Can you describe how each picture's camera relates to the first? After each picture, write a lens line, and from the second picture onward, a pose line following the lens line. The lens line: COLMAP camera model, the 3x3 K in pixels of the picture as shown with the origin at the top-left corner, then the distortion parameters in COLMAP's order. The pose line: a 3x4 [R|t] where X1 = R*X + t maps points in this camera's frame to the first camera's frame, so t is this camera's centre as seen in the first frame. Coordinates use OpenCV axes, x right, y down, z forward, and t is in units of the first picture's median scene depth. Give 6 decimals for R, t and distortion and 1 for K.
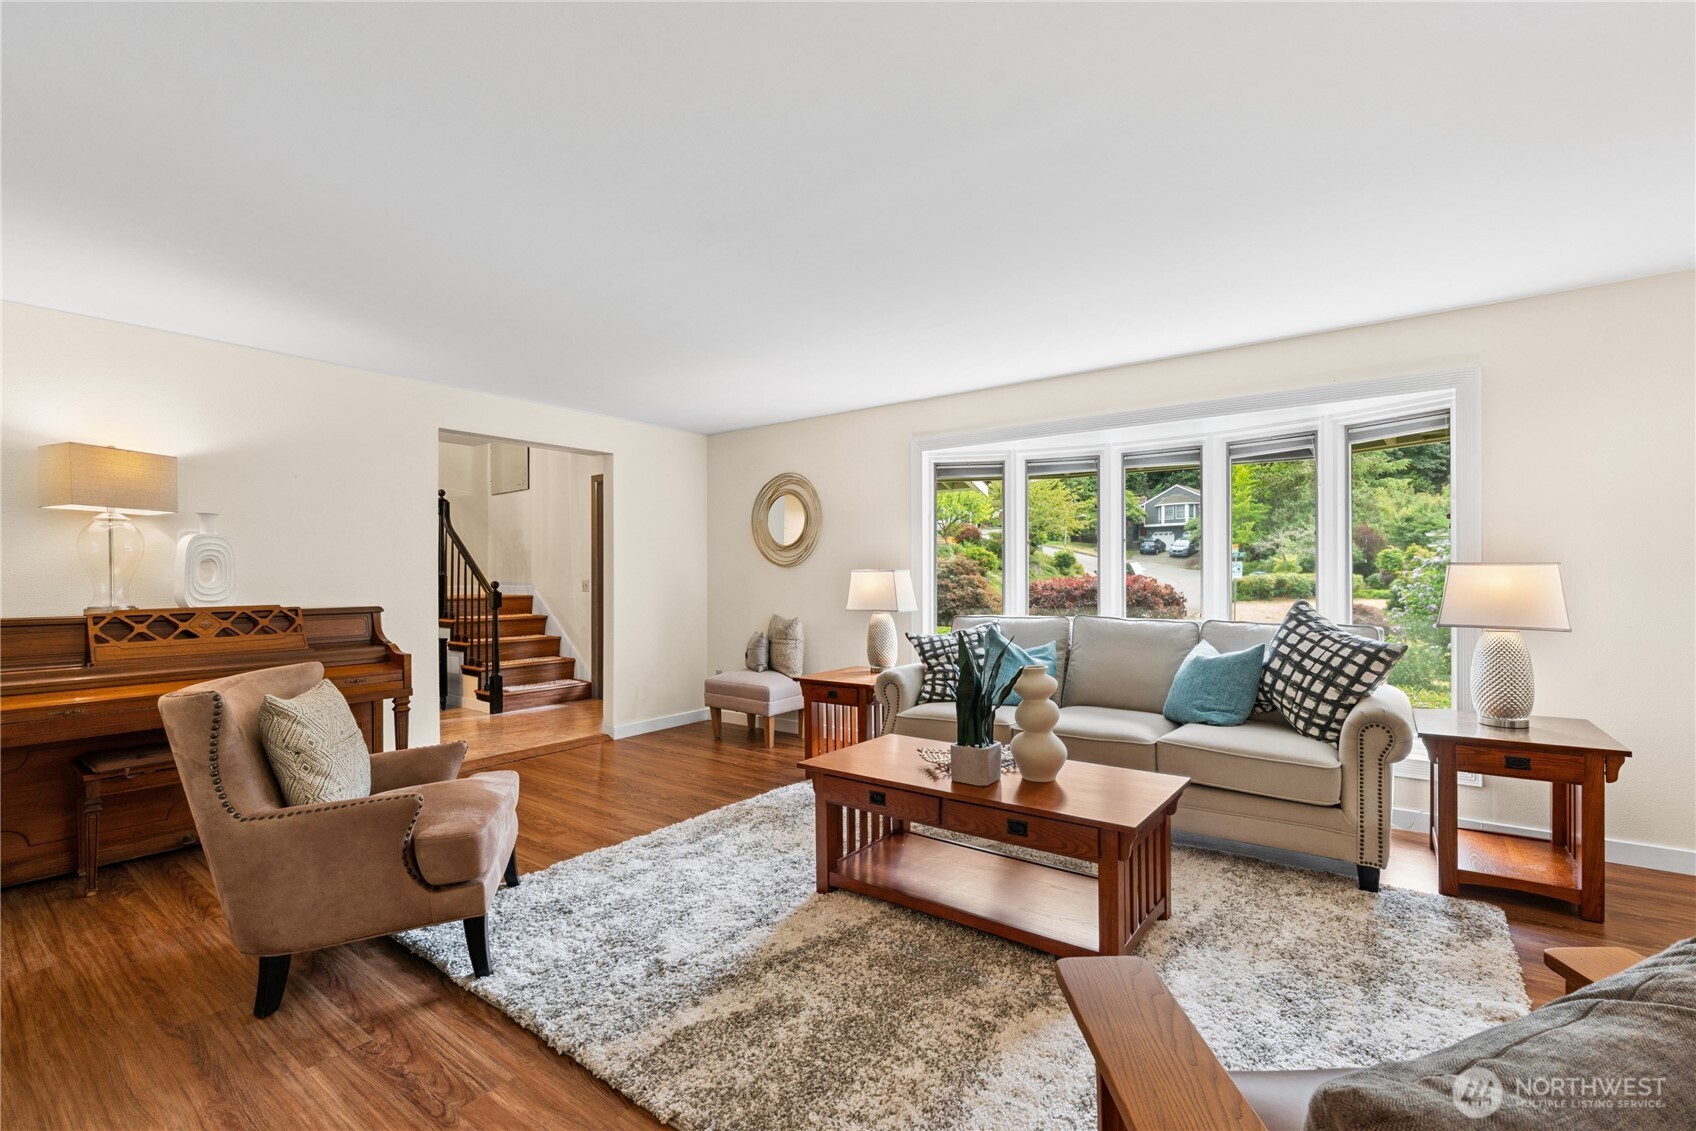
lens RADIAL K [[744.3, 0, 856.8], [0, 744.3, 574.1], [0, 0, 1]] dist [-0.015094, 0.002056]
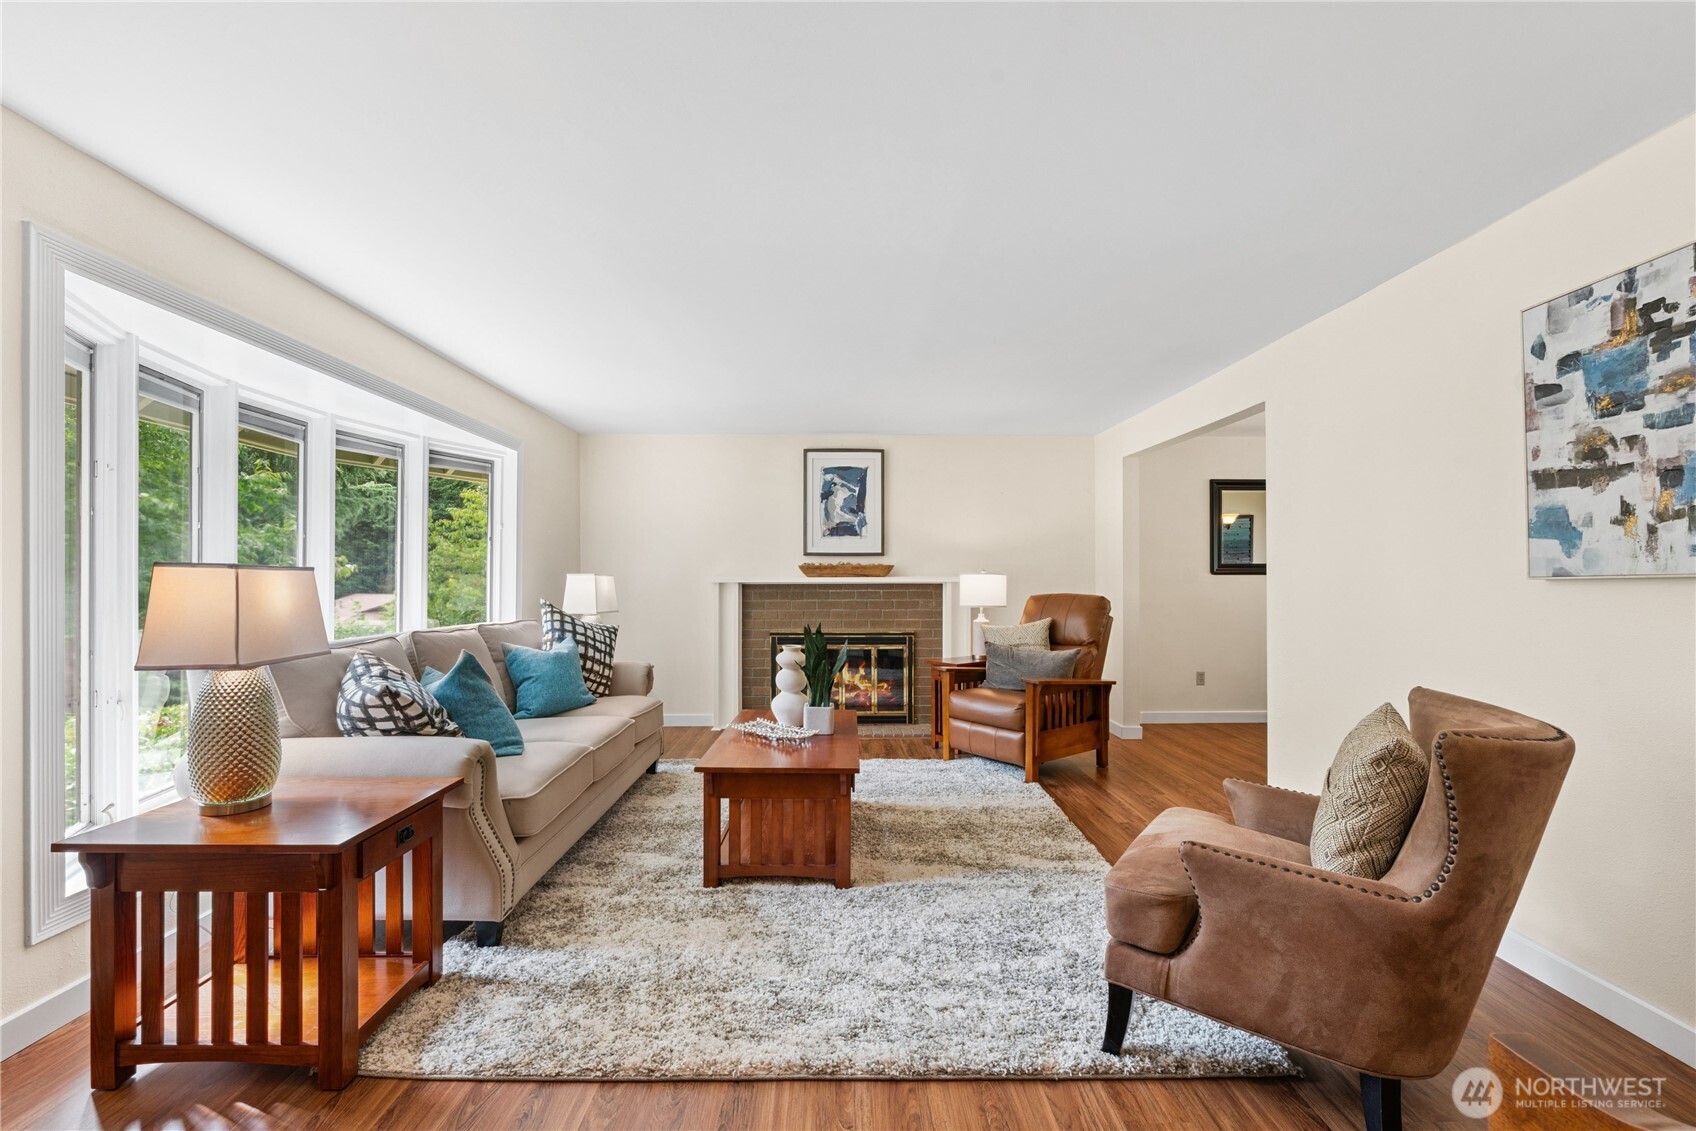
lens RADIAL K [[744.3, 0, 848.4], [0, 744.3, 576.9], [0, 0, 1]] dist [-0.015094, 0.002056]
pose [[-0.607058, 0.005826, 0.794636, -0.352117], [-0.002264, 0.999956, -0.009061, 0.004923], [-0.794654, -0.007299, -0.607018, 0.663905]]
